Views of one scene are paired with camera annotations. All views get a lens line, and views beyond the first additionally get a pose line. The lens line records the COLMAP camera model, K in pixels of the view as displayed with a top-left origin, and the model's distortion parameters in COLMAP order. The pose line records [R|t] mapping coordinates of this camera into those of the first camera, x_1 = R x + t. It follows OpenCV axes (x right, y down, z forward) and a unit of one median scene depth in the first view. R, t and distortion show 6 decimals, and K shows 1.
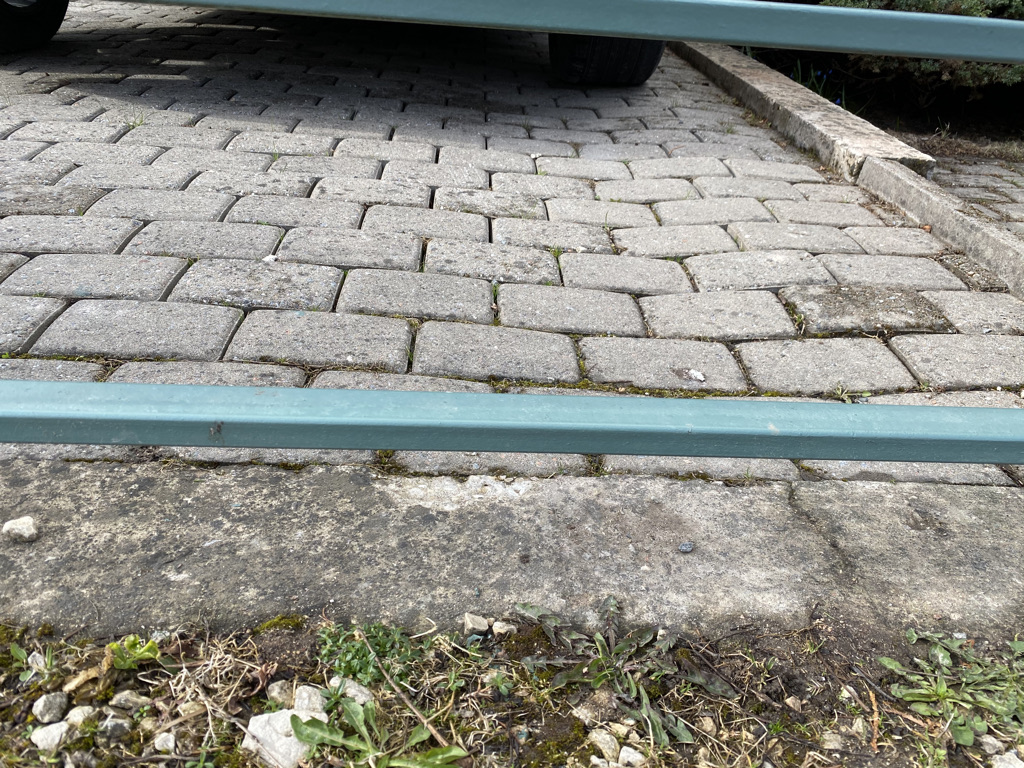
lens RADIAL K [[788.7, 0, 512.0], [0, 788.7, 384.0], [0, 0, 1]] dist [0.056325, -0.096521]
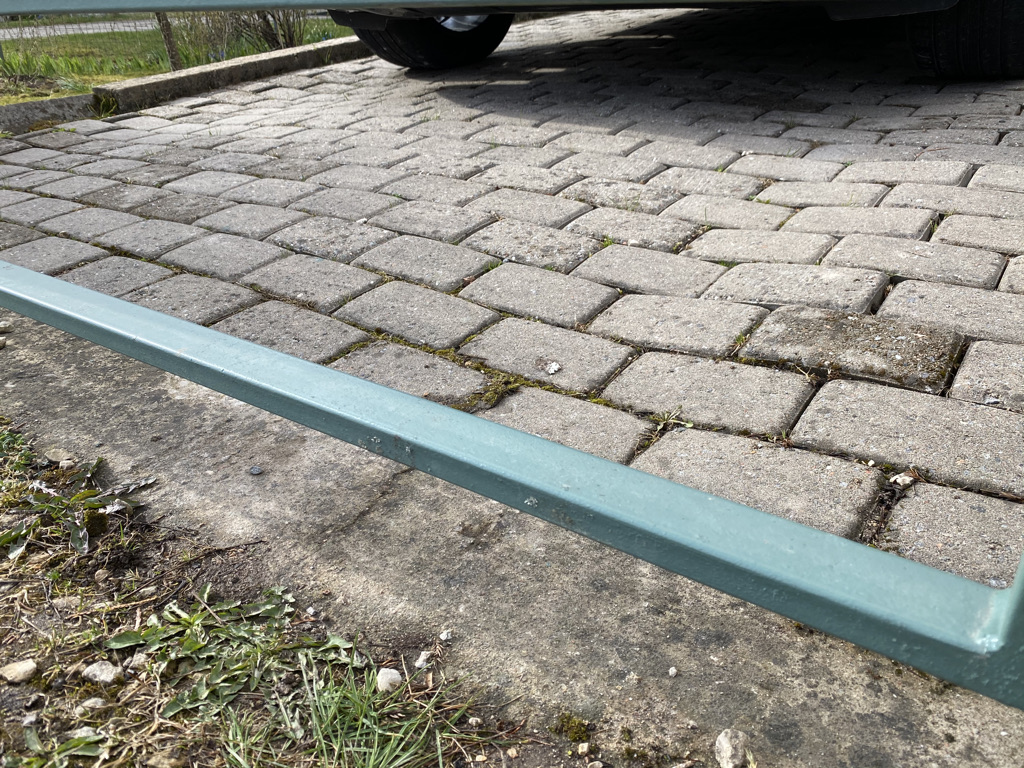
lens RADIAL K [[788.7, 0, 512.0], [0, 788.7, 384.0], [0, 0, 1]] dist [0.056325, -0.096521]
pose [[0.767977, 0.203483, -0.607294, 0.638921], [-0.212324, 0.975456, 0.058338, -0.030360], [0.604260, 0.084141, 0.792332, 0.177606]]
